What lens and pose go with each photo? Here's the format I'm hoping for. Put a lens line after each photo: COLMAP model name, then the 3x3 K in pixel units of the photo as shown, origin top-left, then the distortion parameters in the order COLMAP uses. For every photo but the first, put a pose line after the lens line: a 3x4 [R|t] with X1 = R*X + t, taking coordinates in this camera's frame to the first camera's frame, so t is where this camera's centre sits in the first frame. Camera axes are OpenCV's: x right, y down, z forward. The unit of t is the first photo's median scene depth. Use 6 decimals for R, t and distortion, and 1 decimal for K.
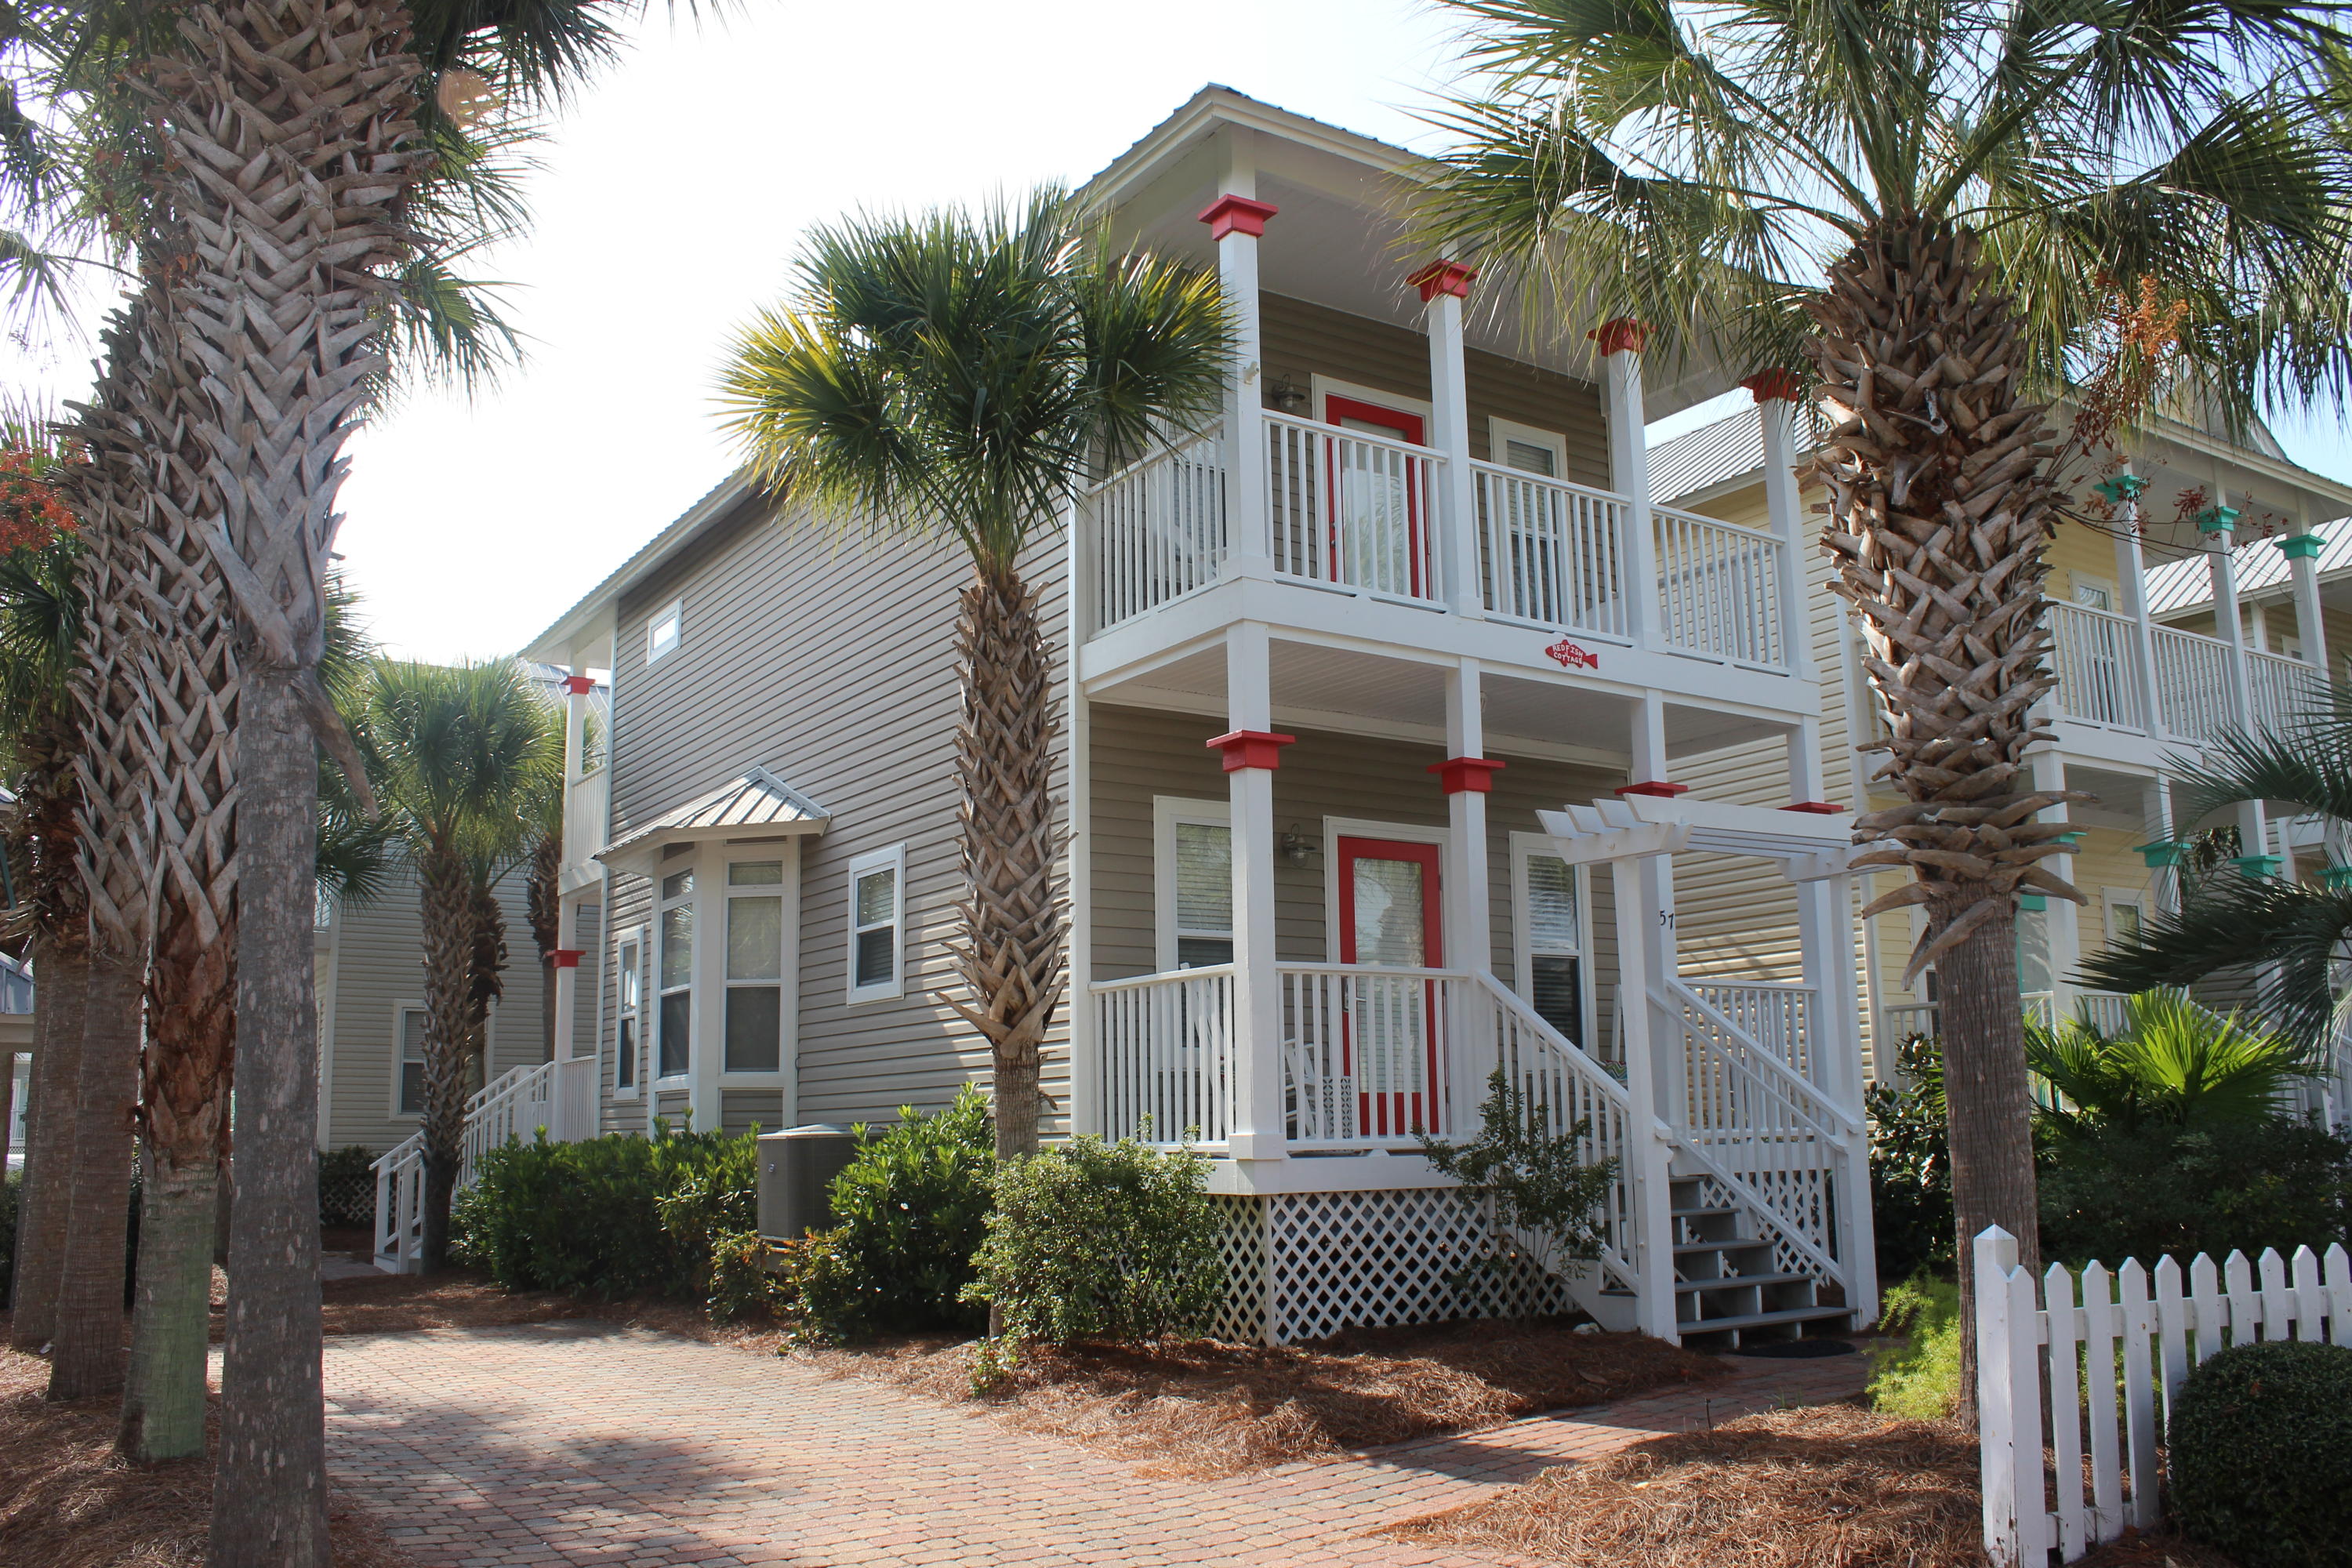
lens RADIAL K [[1962.5, 0, 1170.2], [0, 1962.5, 802.7], [0, 0, 1]] dist [-0.152548, 0.126330]
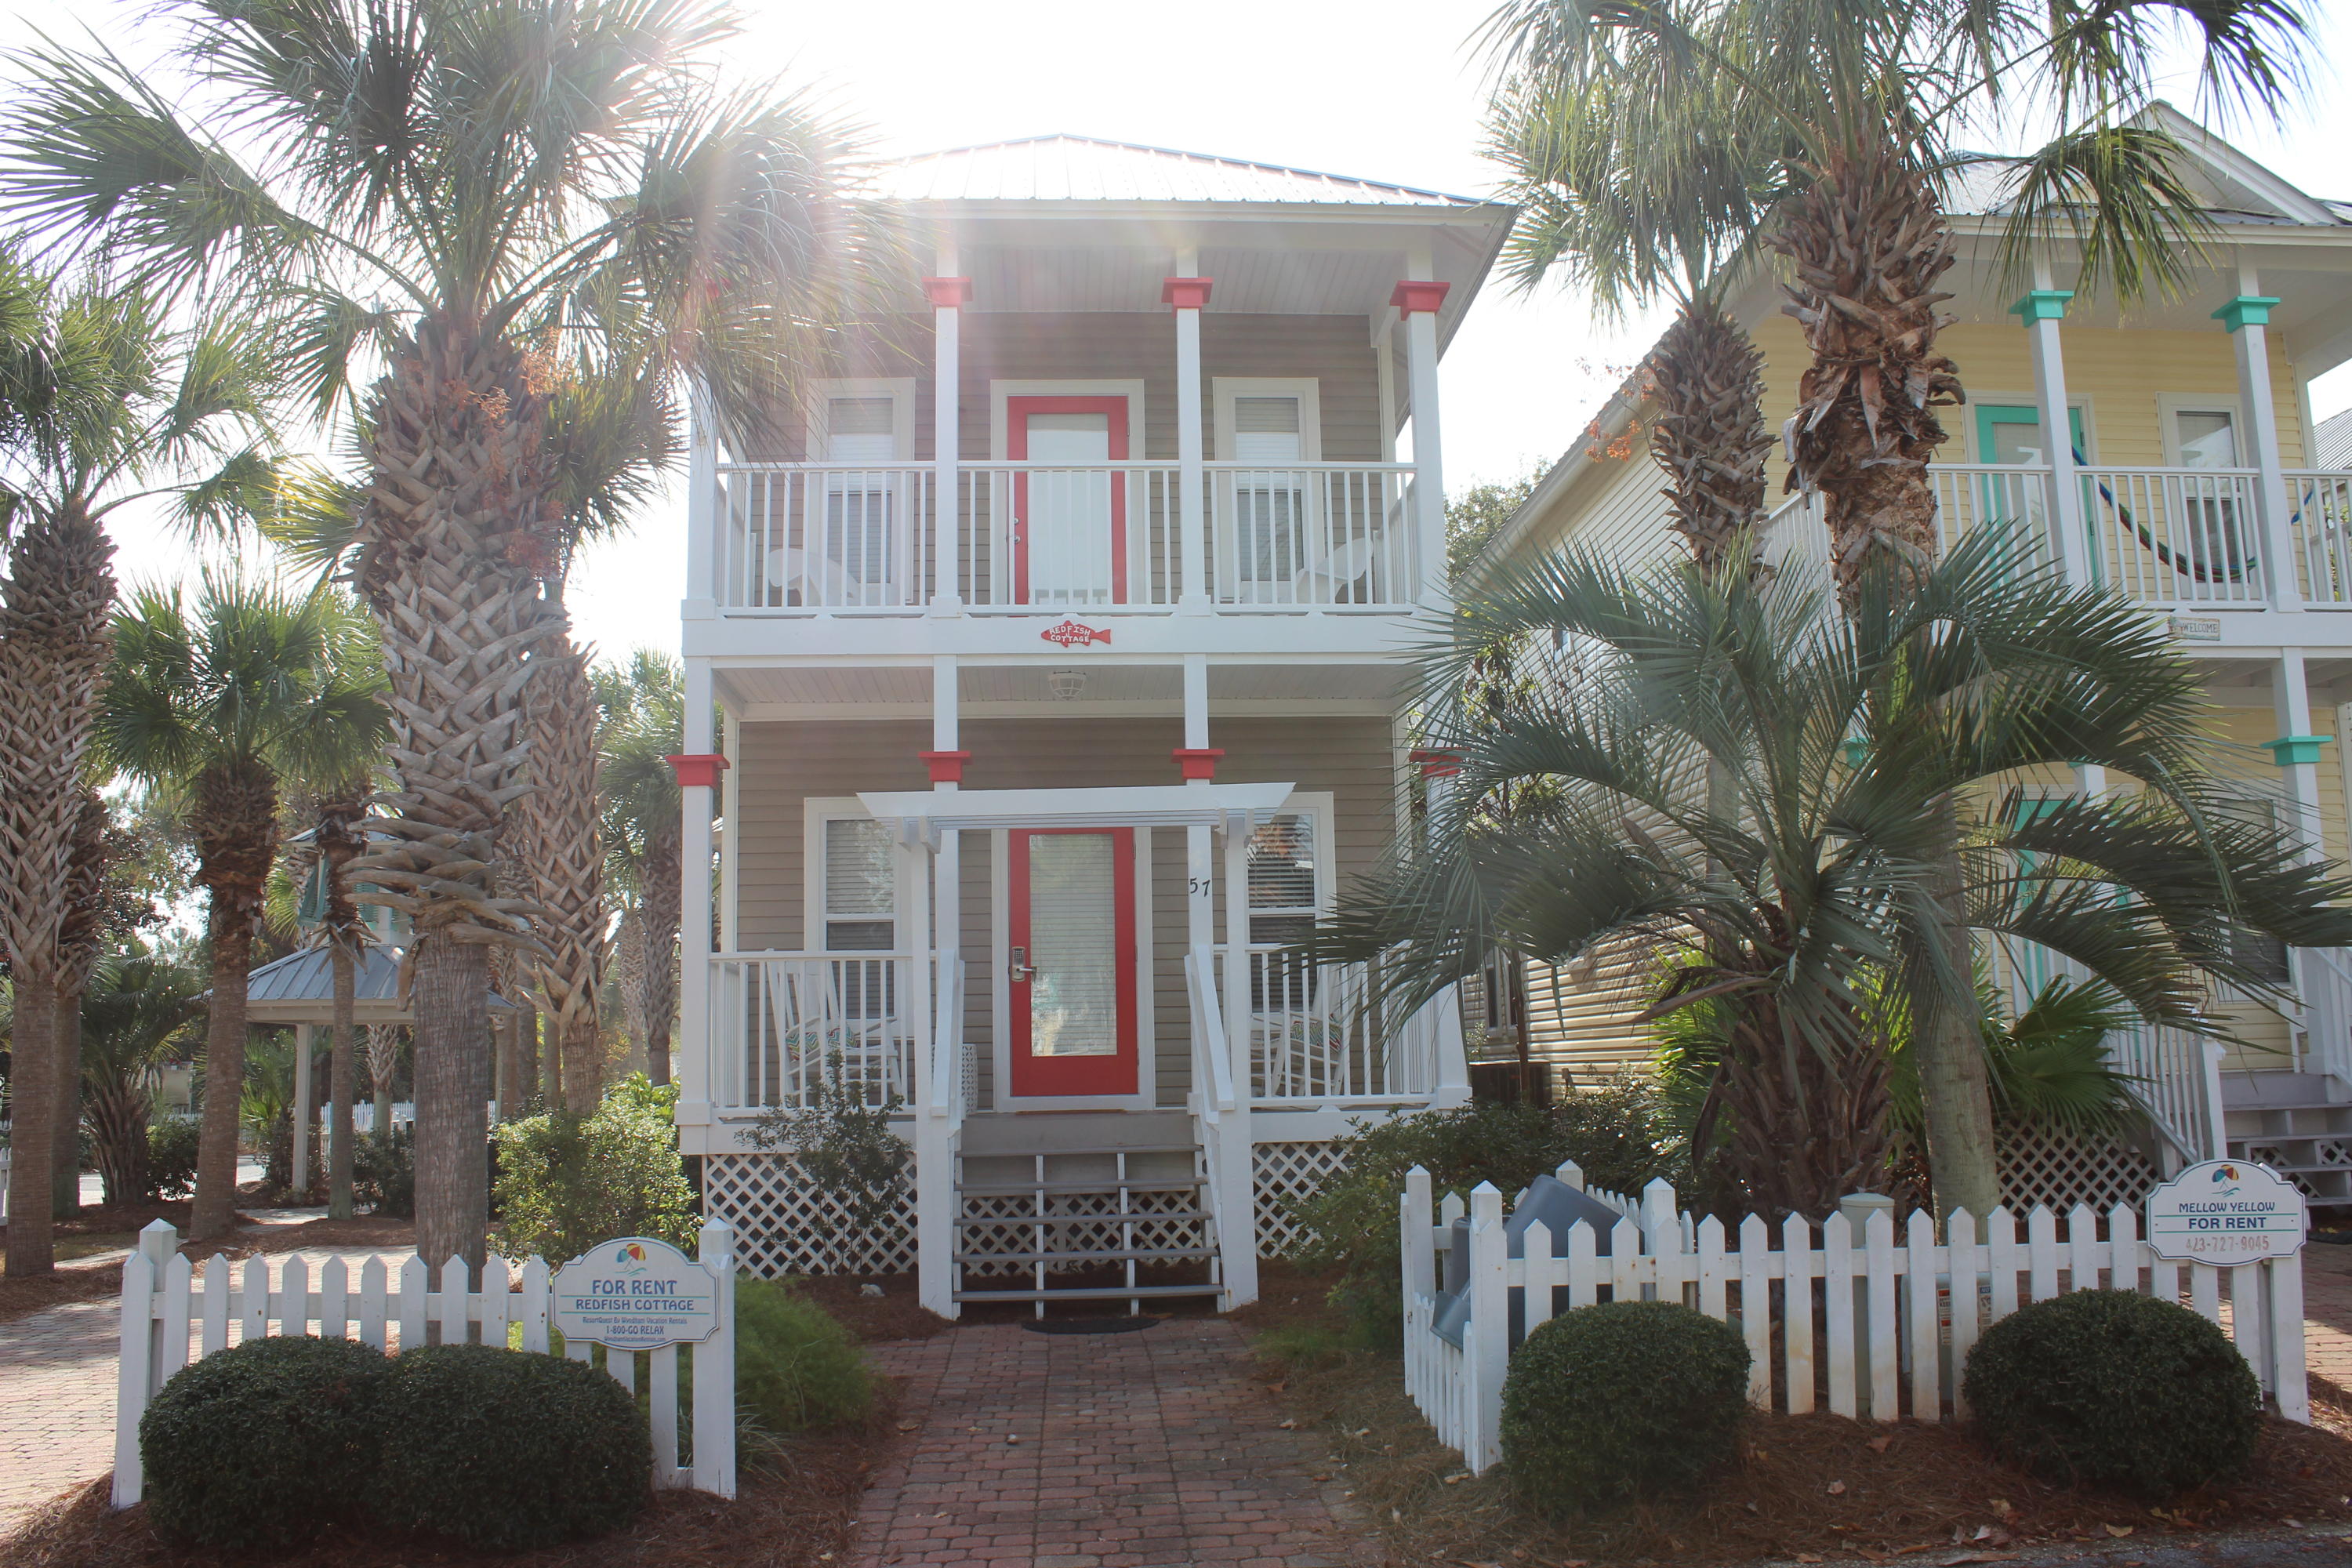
lens RADIAL K [[1962.5, 0, 1180.3], [0, 1962.5, 804.5], [0, 0, 1]] dist [-0.152548, 0.126330]
pose [[0.867020, -0.069404, -0.493417, 0.848161], [0.091840, 0.995545, 0.021344, -0.004816], [0.489737, -0.063821, 0.869531, 0.145000]]
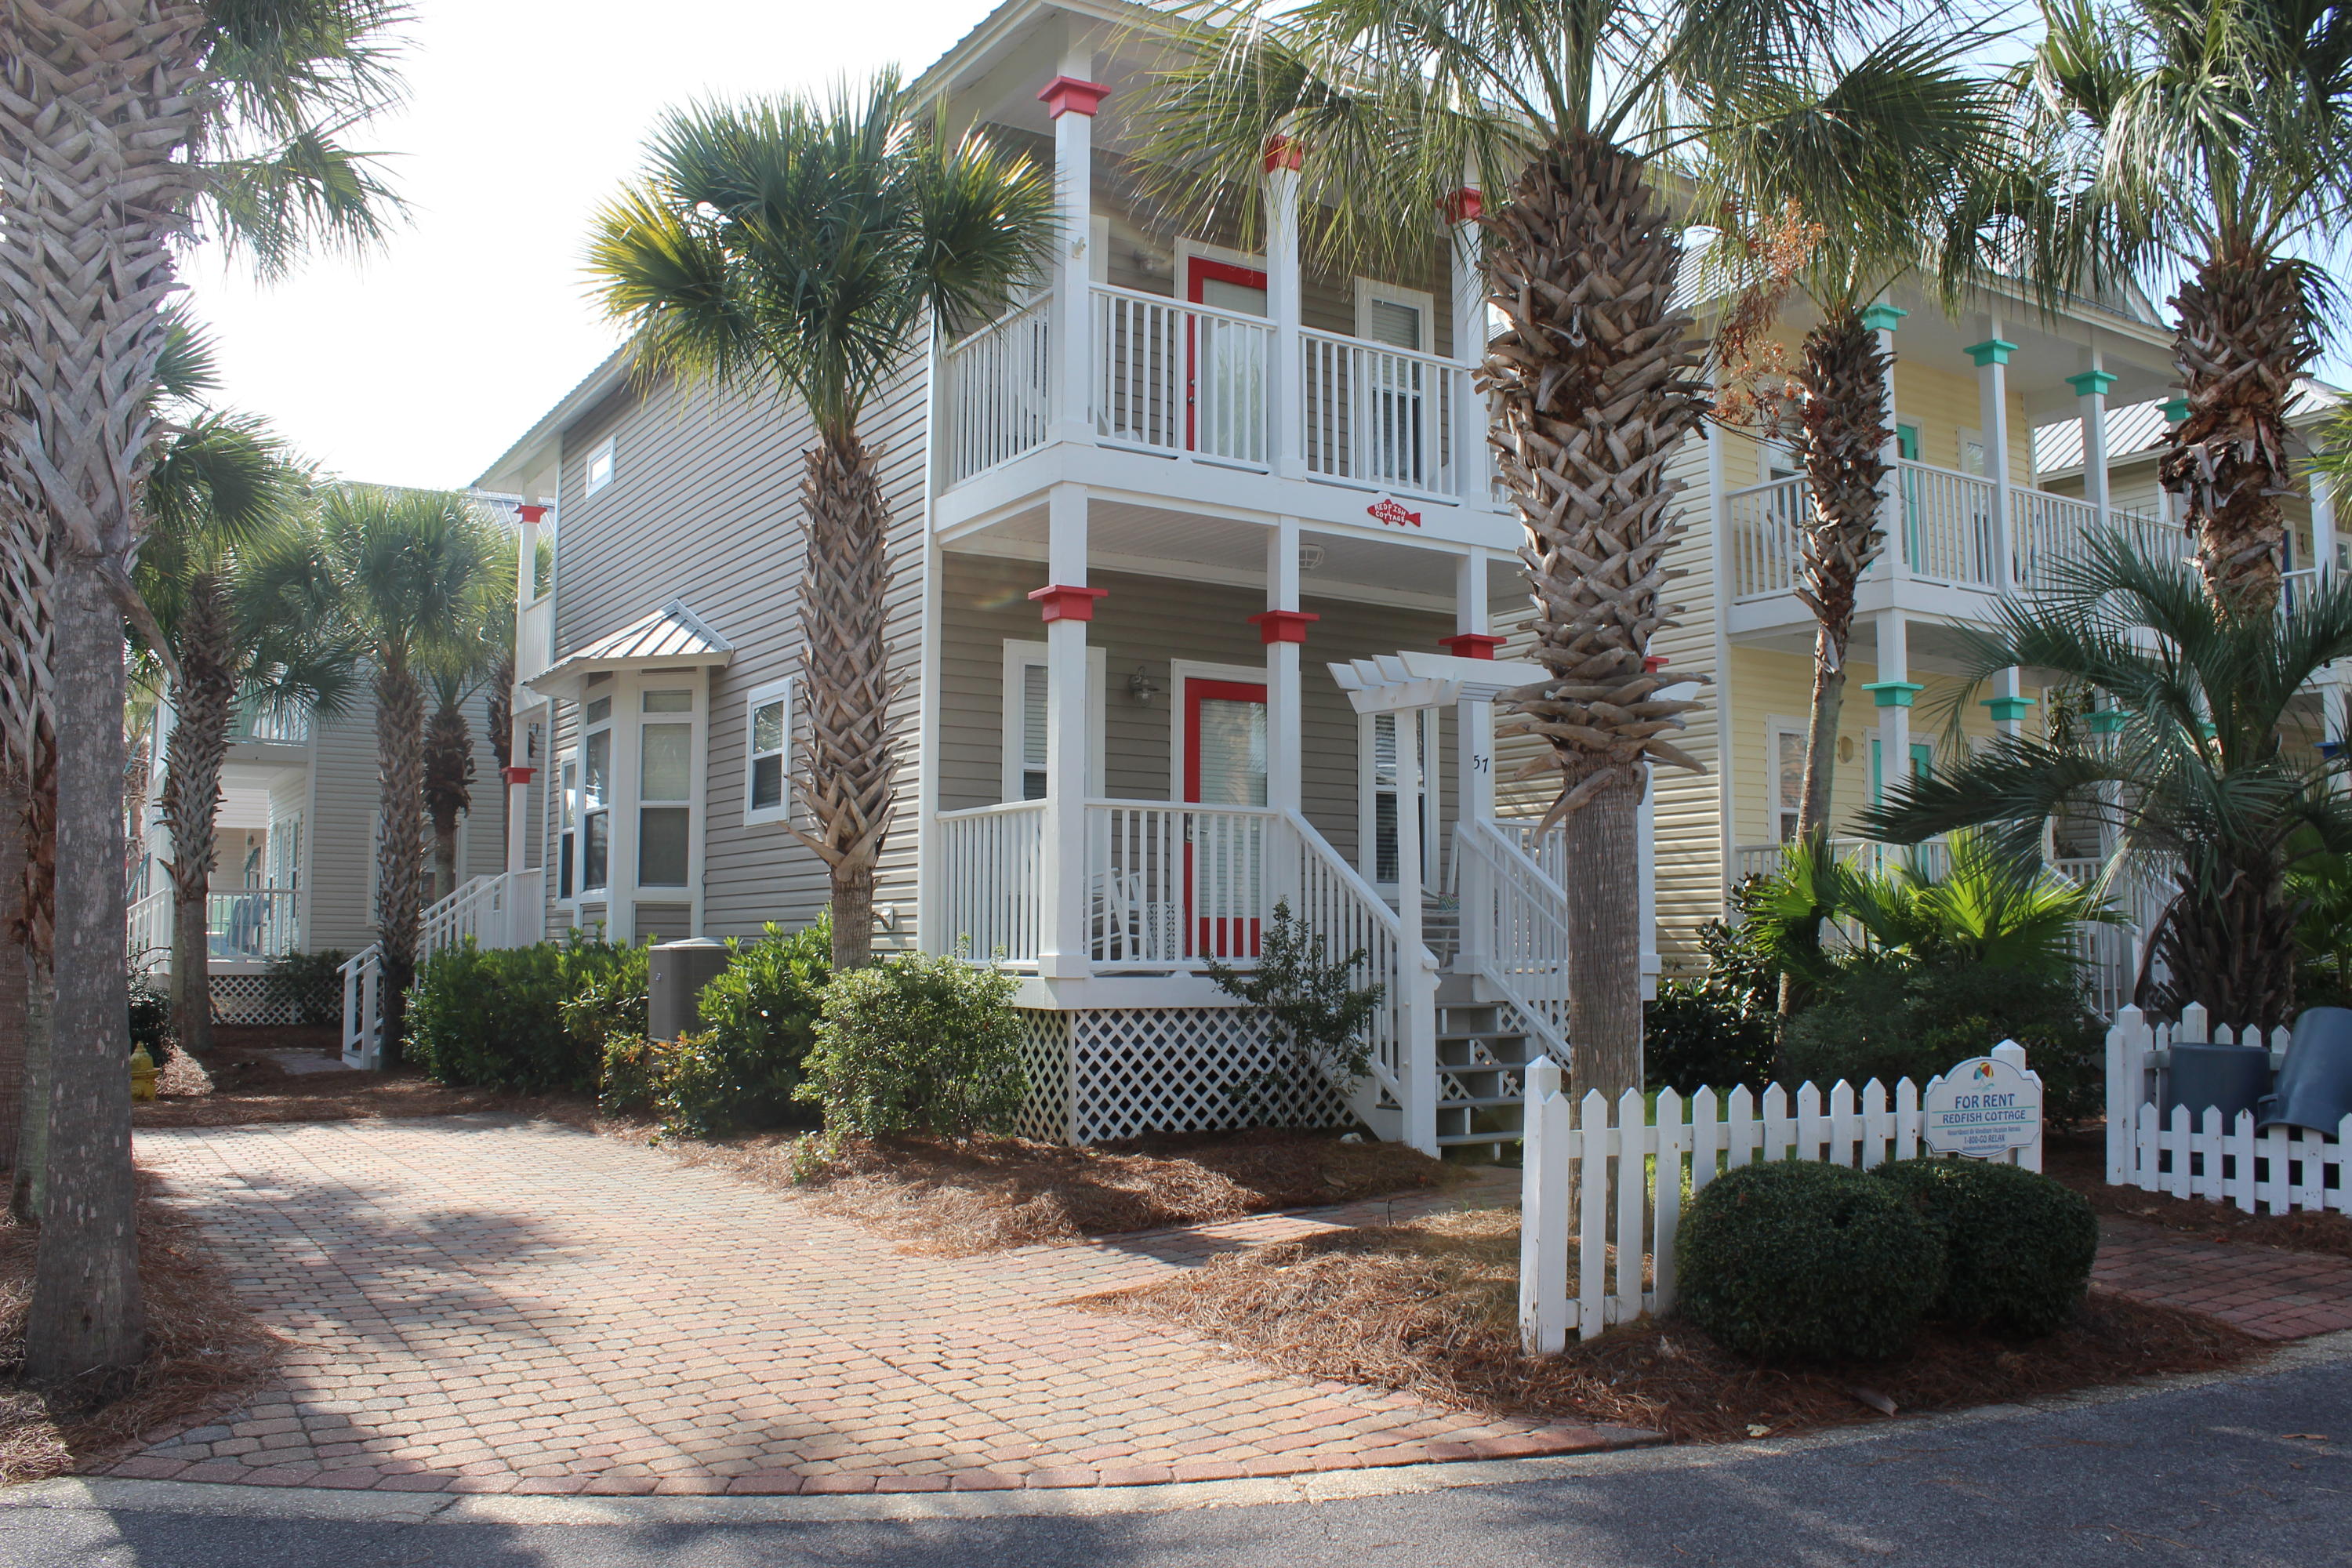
lens RADIAL K [[1962.5, 0, 1172.1], [0, 1962.5, 803.4], [0, 0, 1]] dist [-0.152548, 0.126330]
pose [[0.999766, 0.017241, -0.013087, 0.114652], [-0.015915, 0.995309, 0.095425, -0.020616], [0.014671, -0.095194, 0.995351, -0.085632]]
